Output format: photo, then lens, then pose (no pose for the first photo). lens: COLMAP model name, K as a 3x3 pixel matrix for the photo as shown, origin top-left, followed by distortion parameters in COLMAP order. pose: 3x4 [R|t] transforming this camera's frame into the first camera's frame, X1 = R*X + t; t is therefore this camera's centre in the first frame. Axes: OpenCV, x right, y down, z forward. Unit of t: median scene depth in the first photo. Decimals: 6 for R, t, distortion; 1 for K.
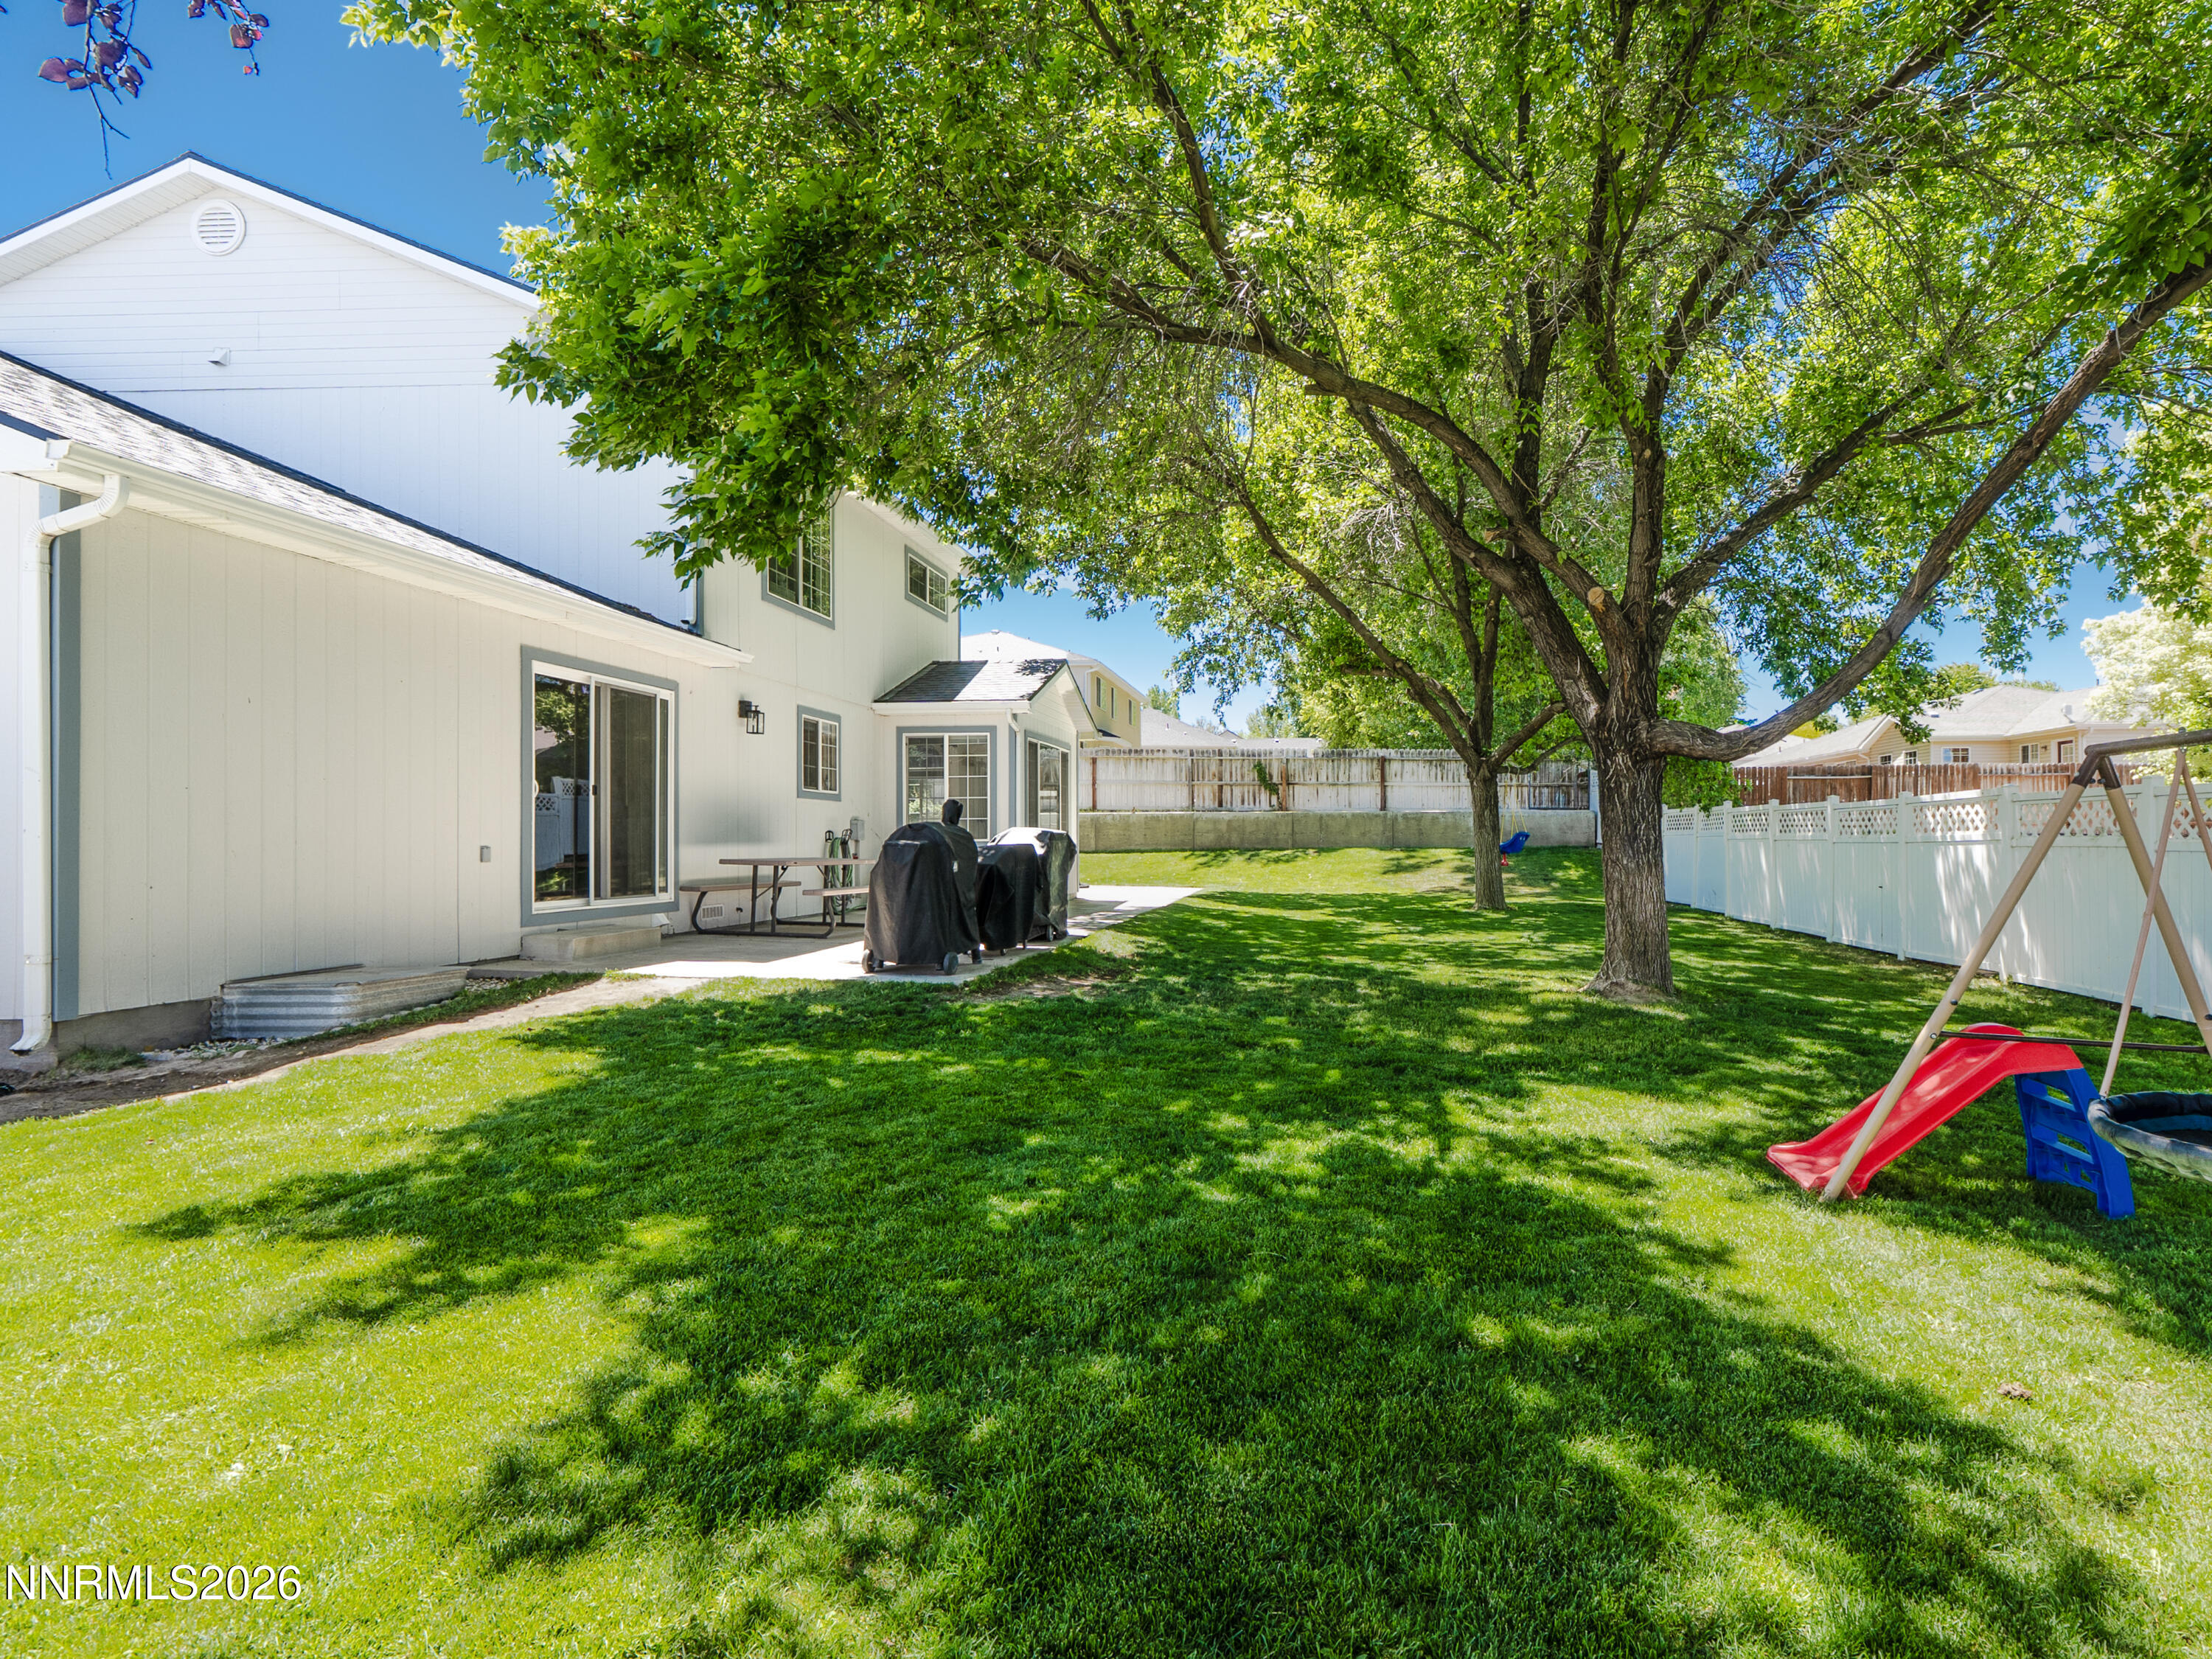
lens RADIAL K [[1078.4, 0, 1124.9], [0, 1078.4, 839.7], [0, 0, 1]] dist [-0.000928, 0.000813]
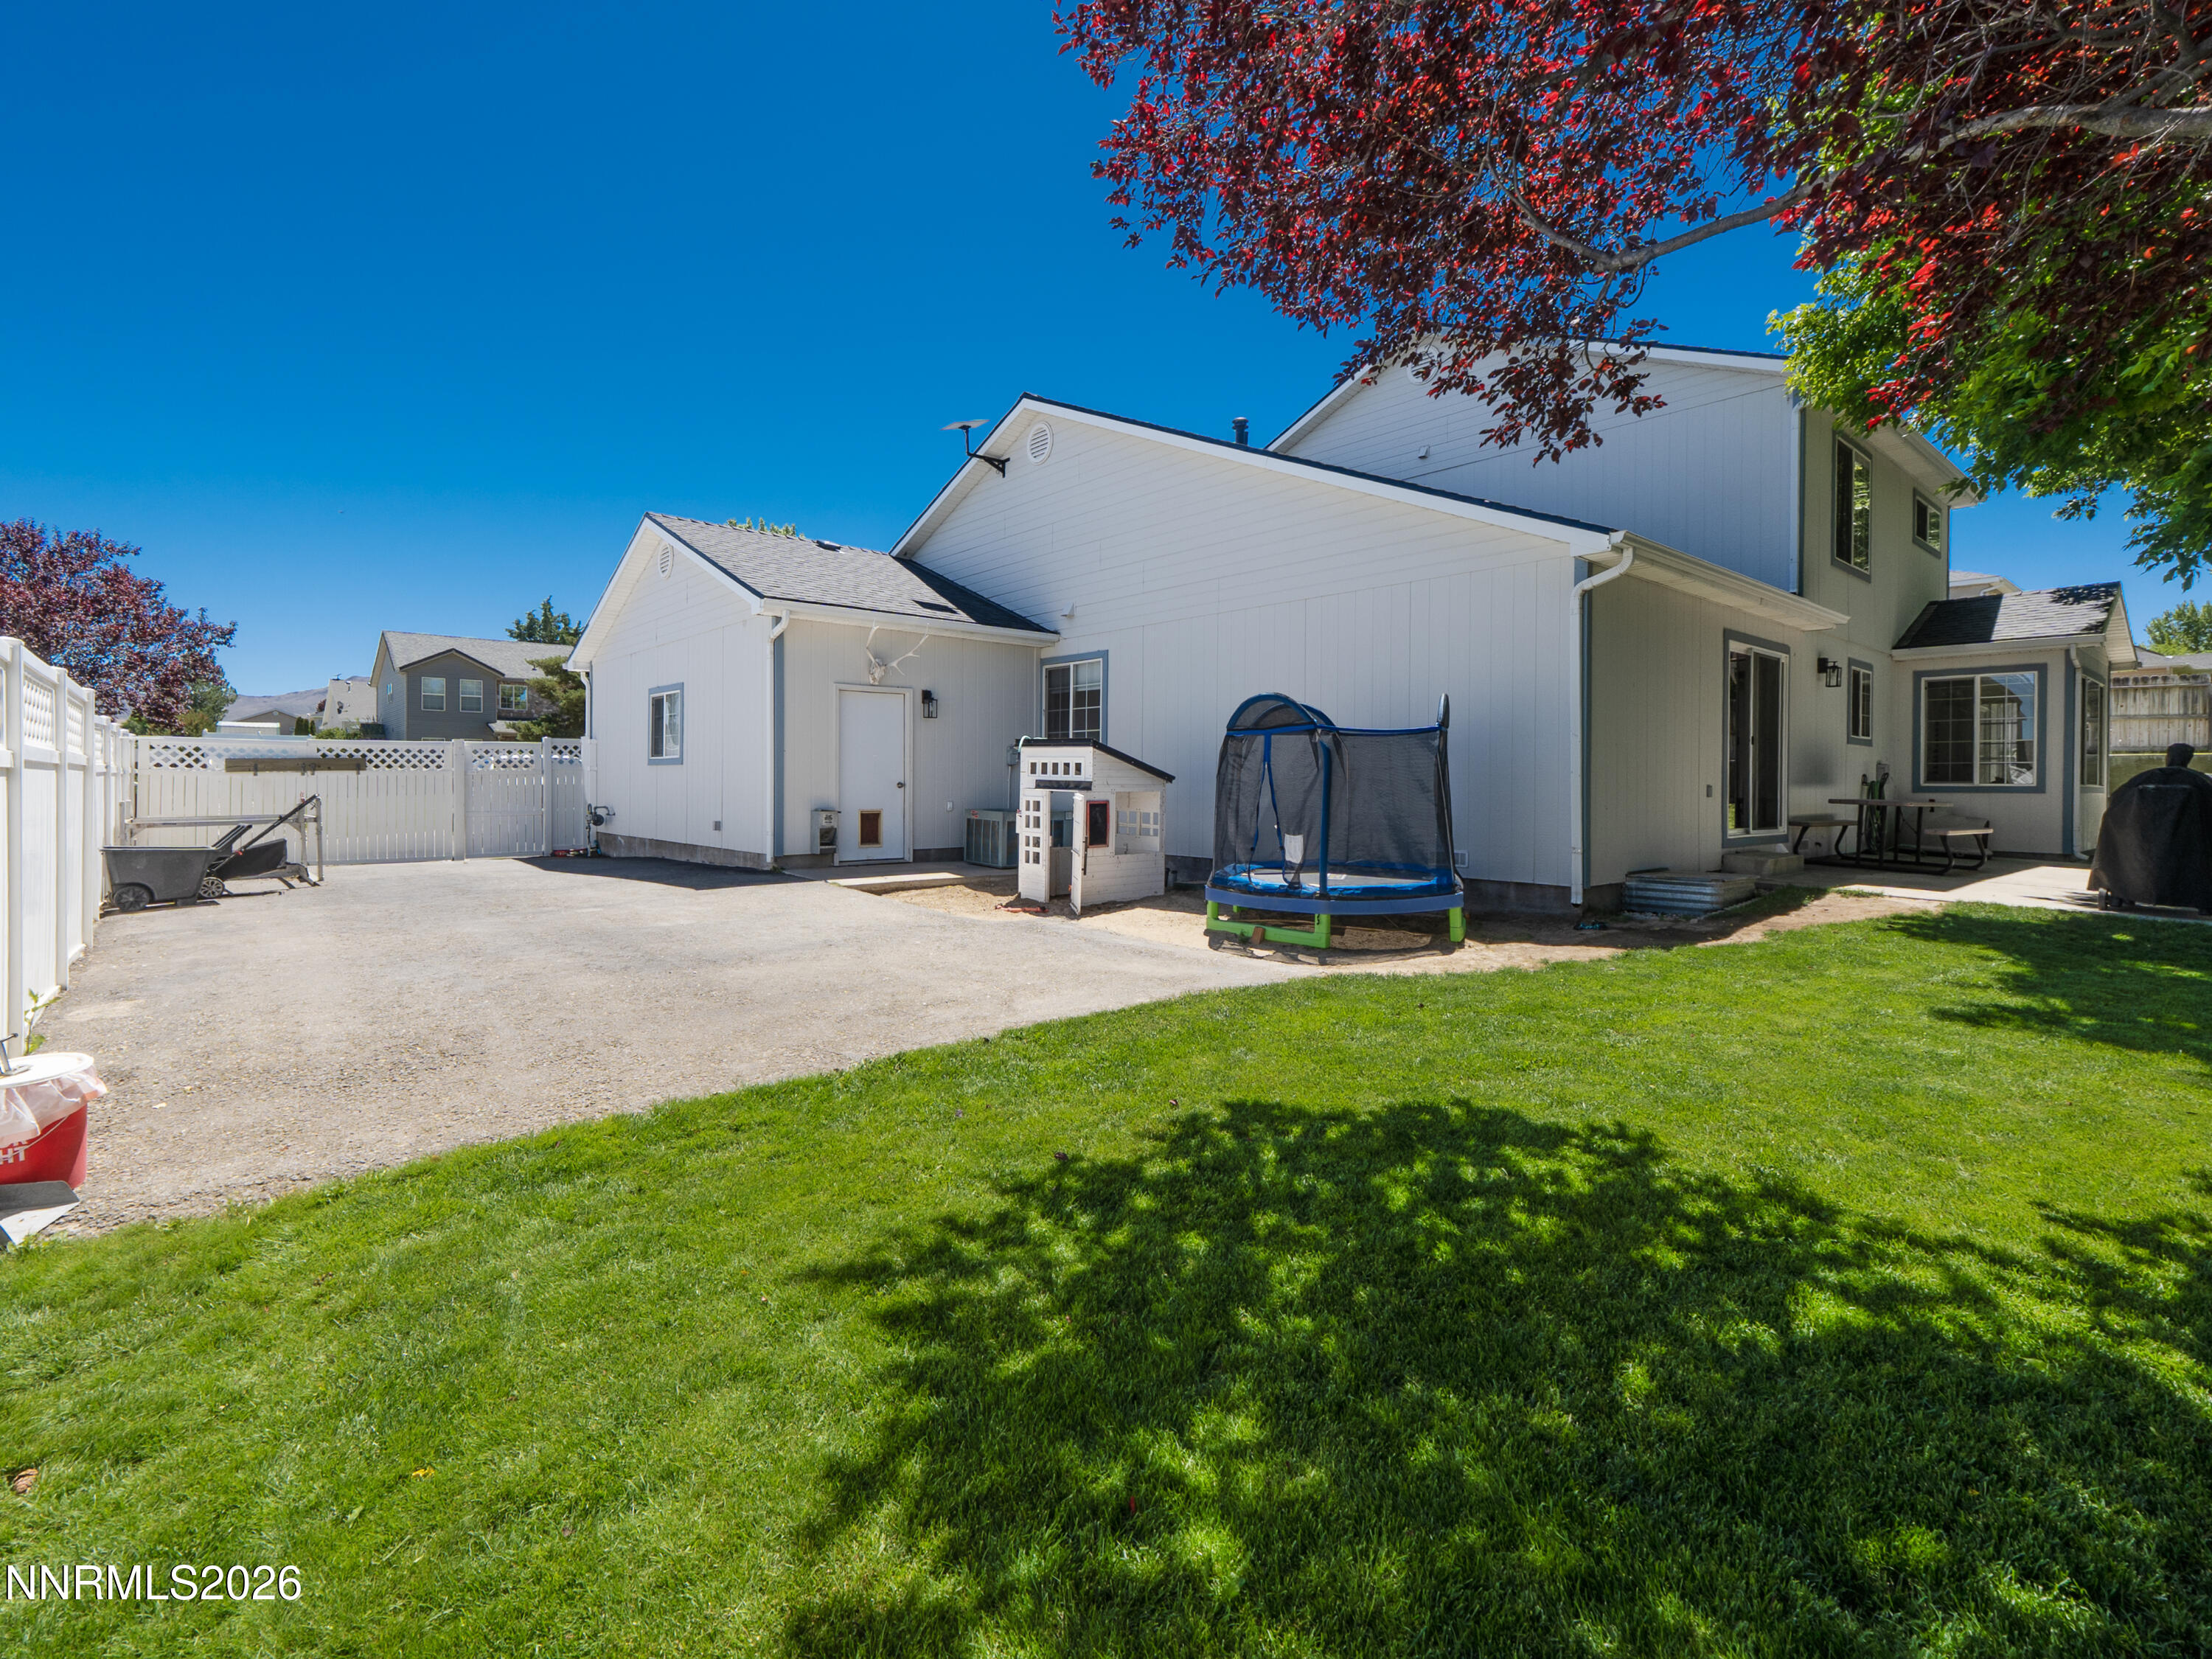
lens RADIAL K [[1016.1, 0, 1099.8], [0, 1016.1, 782.9], [0, 0, 1]] dist [-0.008031, -0.000059]
pose [[0.761448, 0.006552, -0.648193, -0.266933], [-0.006563, 0.999976, 0.002399, 0.003935], [0.648193, 0.002427, 0.761472, -0.315206]]
